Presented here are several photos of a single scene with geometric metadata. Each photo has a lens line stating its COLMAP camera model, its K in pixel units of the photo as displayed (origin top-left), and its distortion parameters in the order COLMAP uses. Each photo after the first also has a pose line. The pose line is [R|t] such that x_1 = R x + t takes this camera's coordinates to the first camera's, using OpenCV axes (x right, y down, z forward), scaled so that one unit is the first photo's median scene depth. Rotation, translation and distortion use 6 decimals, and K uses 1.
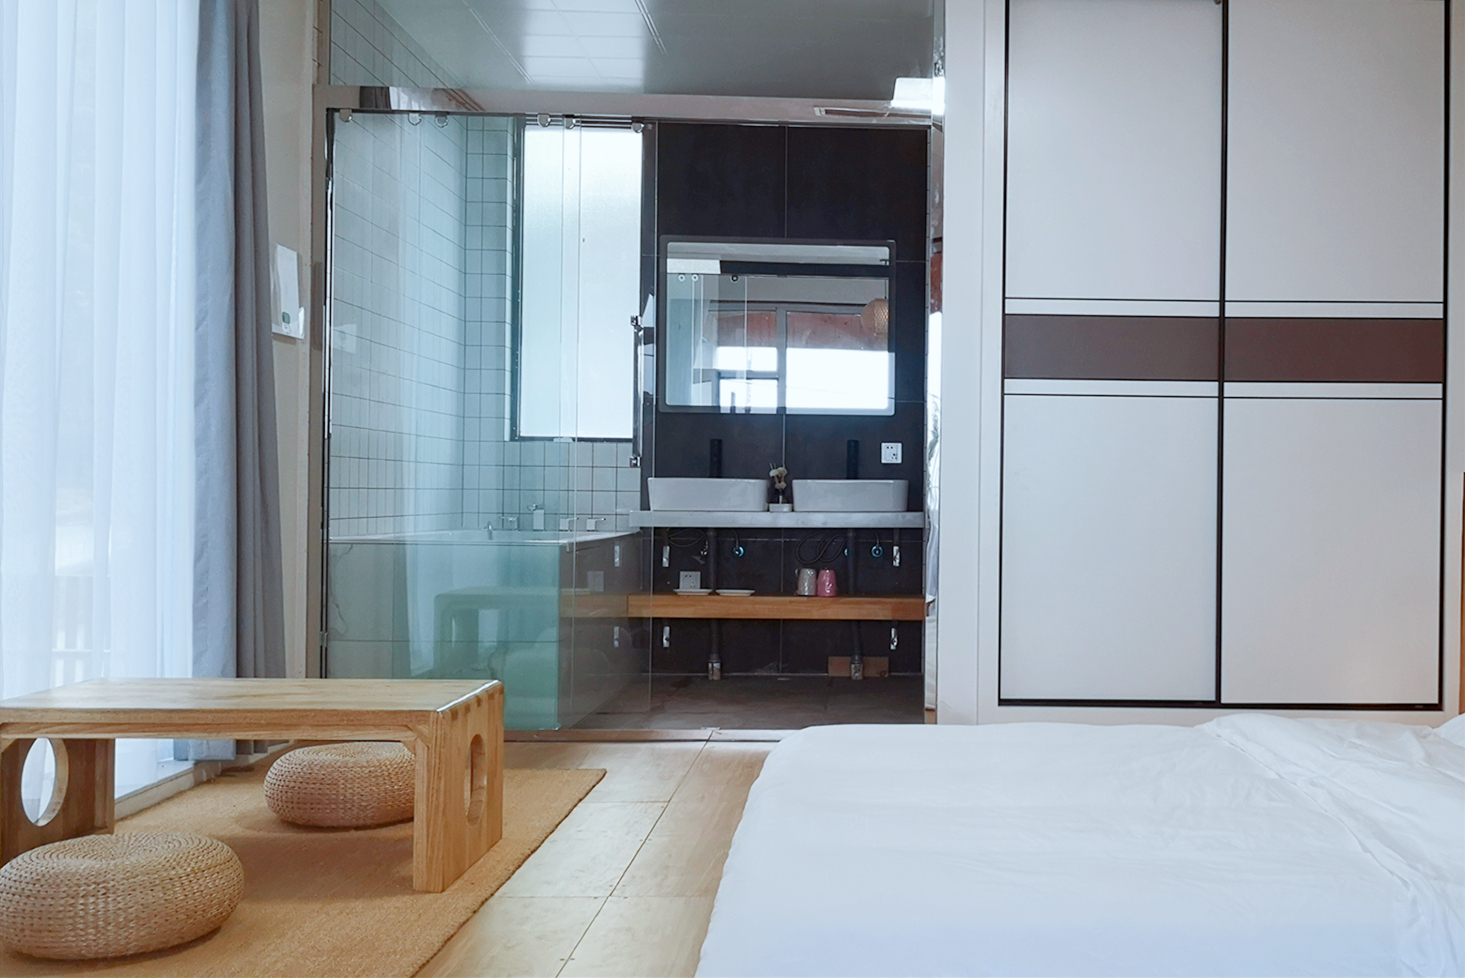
lens RADIAL K [[1599.0, 0, 732.5], [0, 1599.0, 489.0], [0, 0, 1]] dist [0.009449, 0.003727]
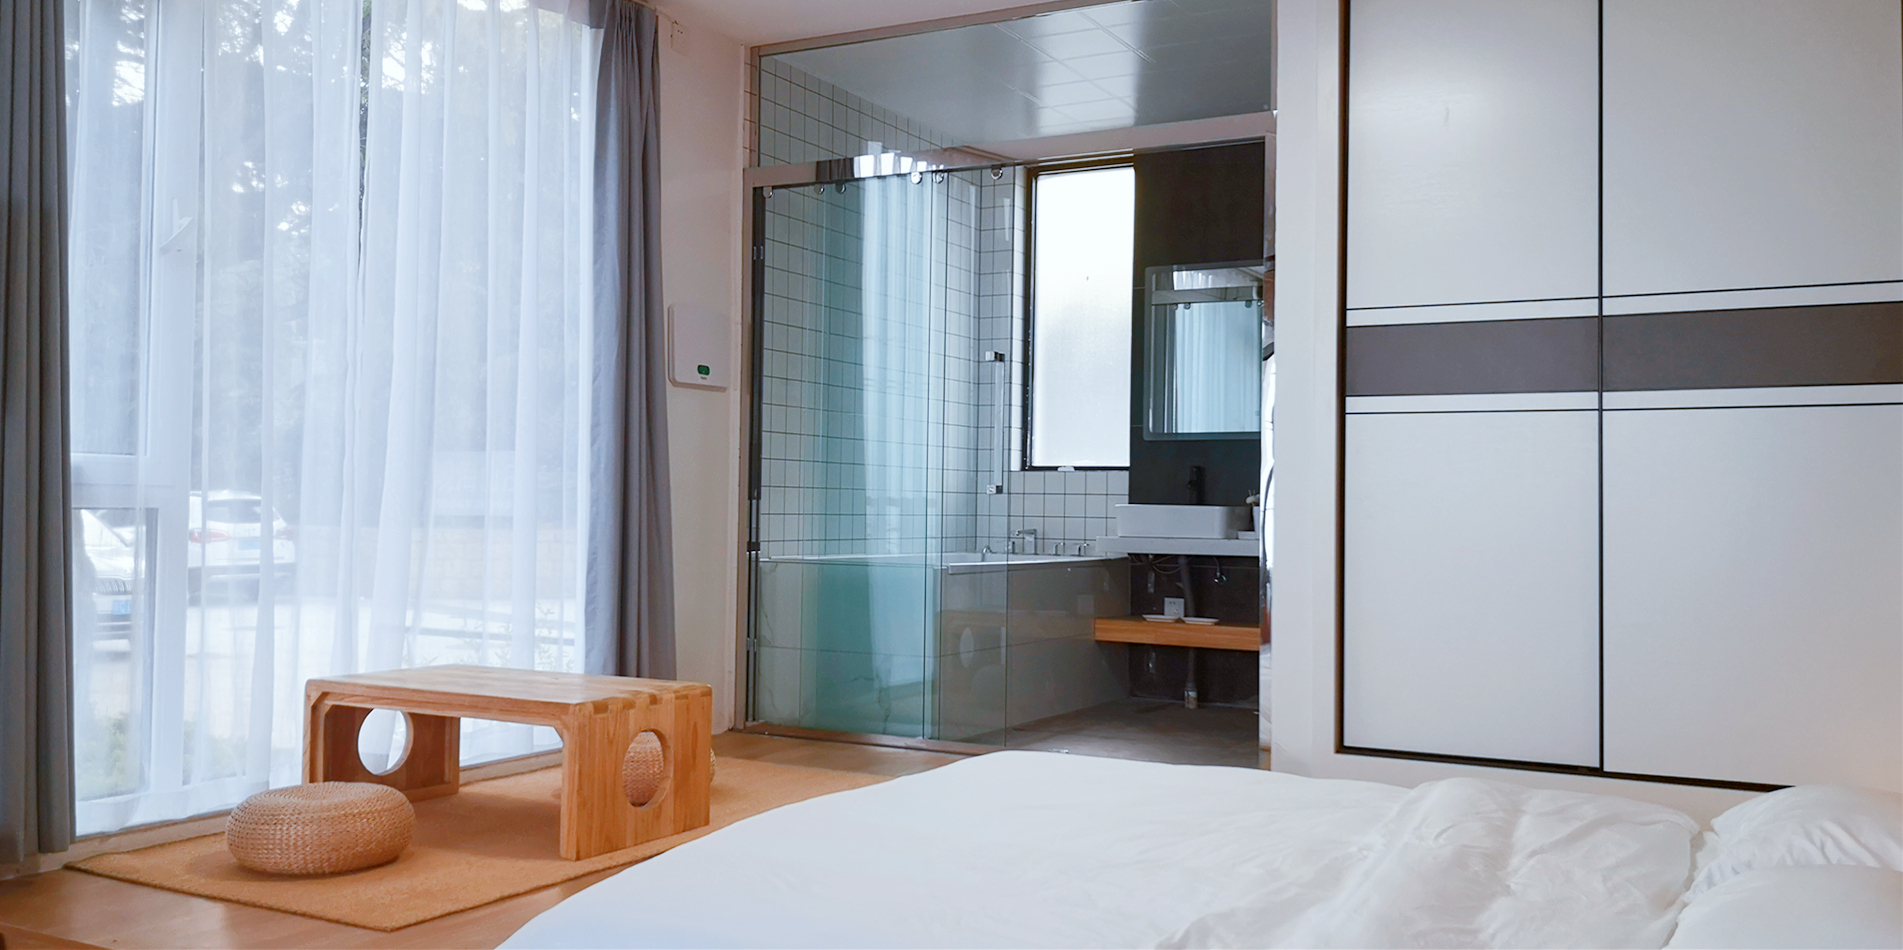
lens RADIAL K [[1547.3, 0, 951.5], [0, 1547.3, 475.0], [0, 0, 1]] dist [0.058873, -0.227353]
pose [[0.852509, -0.010827, -0.522600, 0.377670], [-0.002973, 0.999669, -0.025562, -0.000562], [0.522704, 0.023345, 0.852195, 0.101040]]
